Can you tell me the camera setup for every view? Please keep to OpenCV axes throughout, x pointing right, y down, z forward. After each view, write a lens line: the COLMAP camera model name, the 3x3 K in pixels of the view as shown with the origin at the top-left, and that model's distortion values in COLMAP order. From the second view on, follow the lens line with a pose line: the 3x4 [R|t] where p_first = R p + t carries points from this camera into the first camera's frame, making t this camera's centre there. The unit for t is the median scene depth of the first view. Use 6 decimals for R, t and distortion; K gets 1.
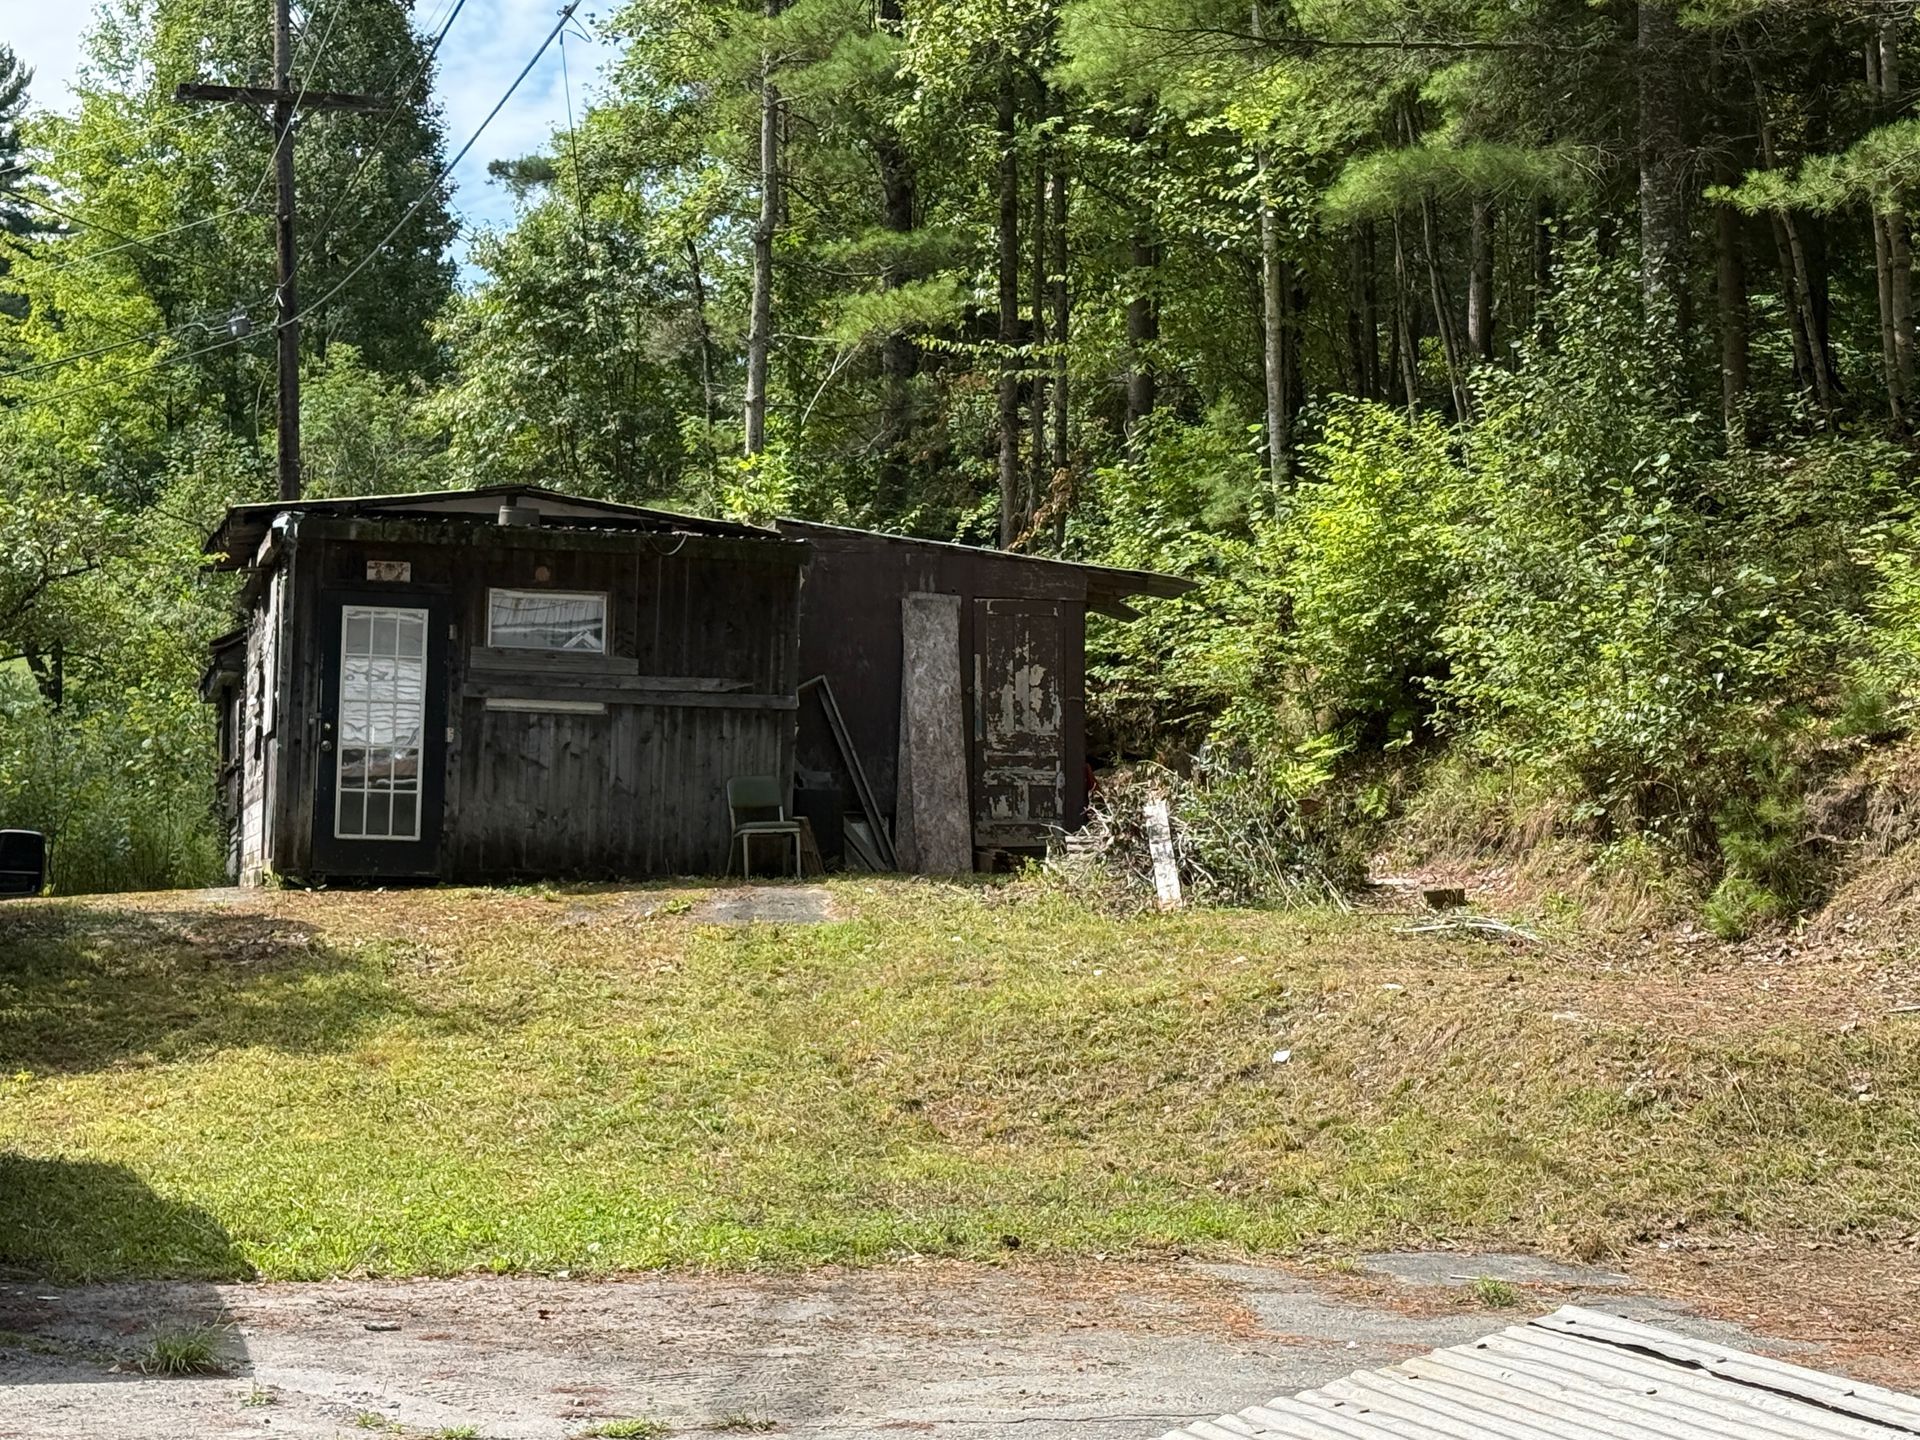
lens RADIAL K [[3801.6, 0, 953.6], [0, 3801.6, 724.3], [0, 0, 1]] dist [0.087651, 0.000000]
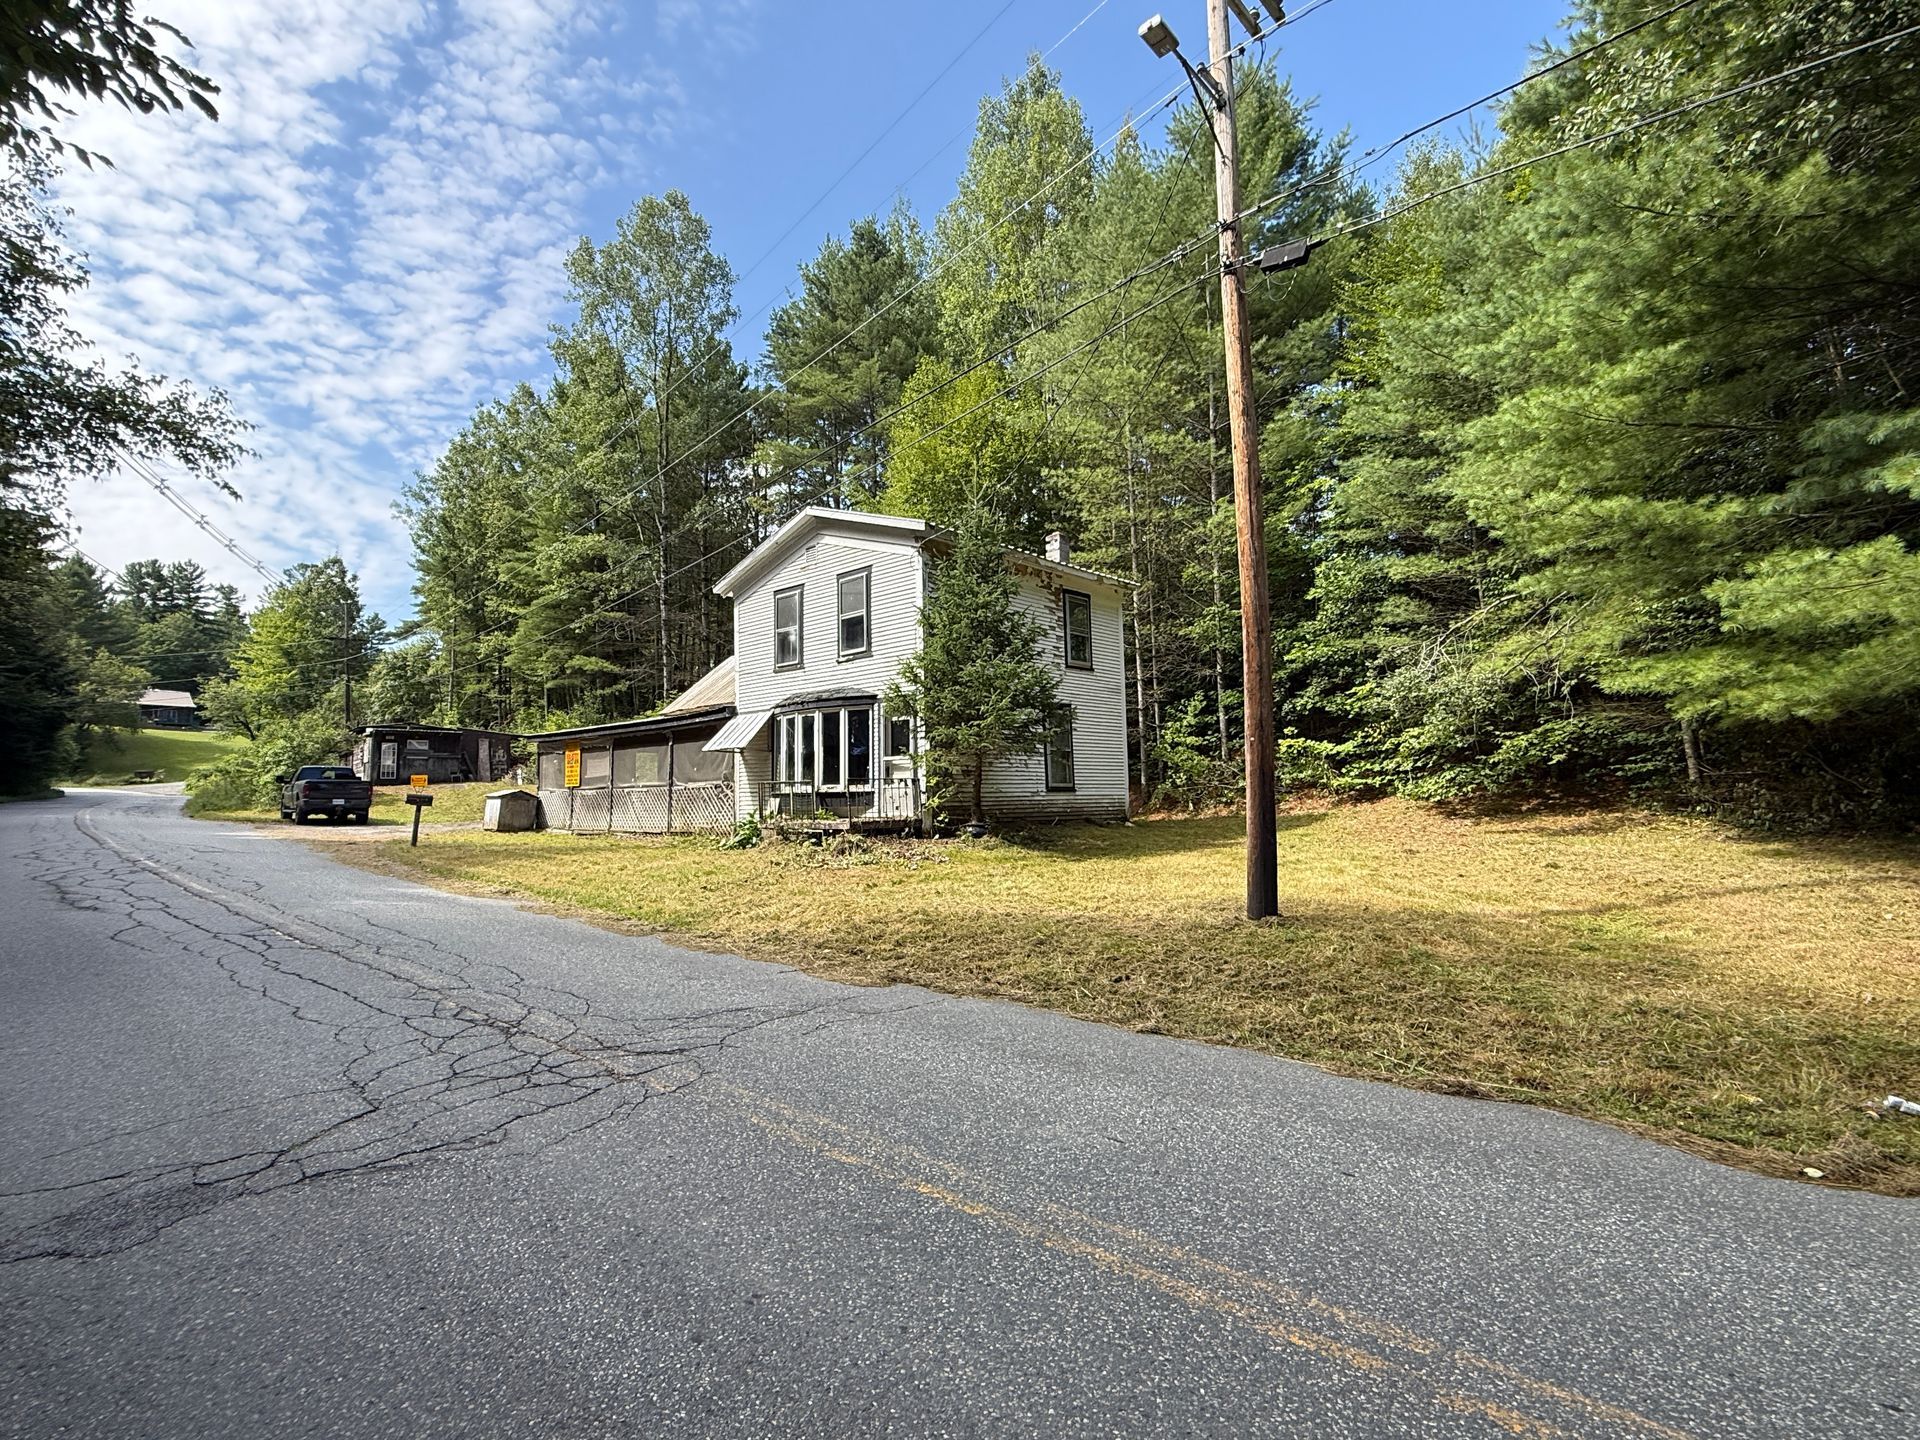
lens RADIAL K [[988.8, 0, 983.4], [0, 988.8, 729.2], [0, 0, 1]] dist [0.005023, 0.006211]
pose [[0.899106, -0.001933, 0.437727, 0.023100], [0.009422, 0.999844, -0.014937, -0.019189], [-0.437630, 0.017554, 0.898984, -0.976116]]
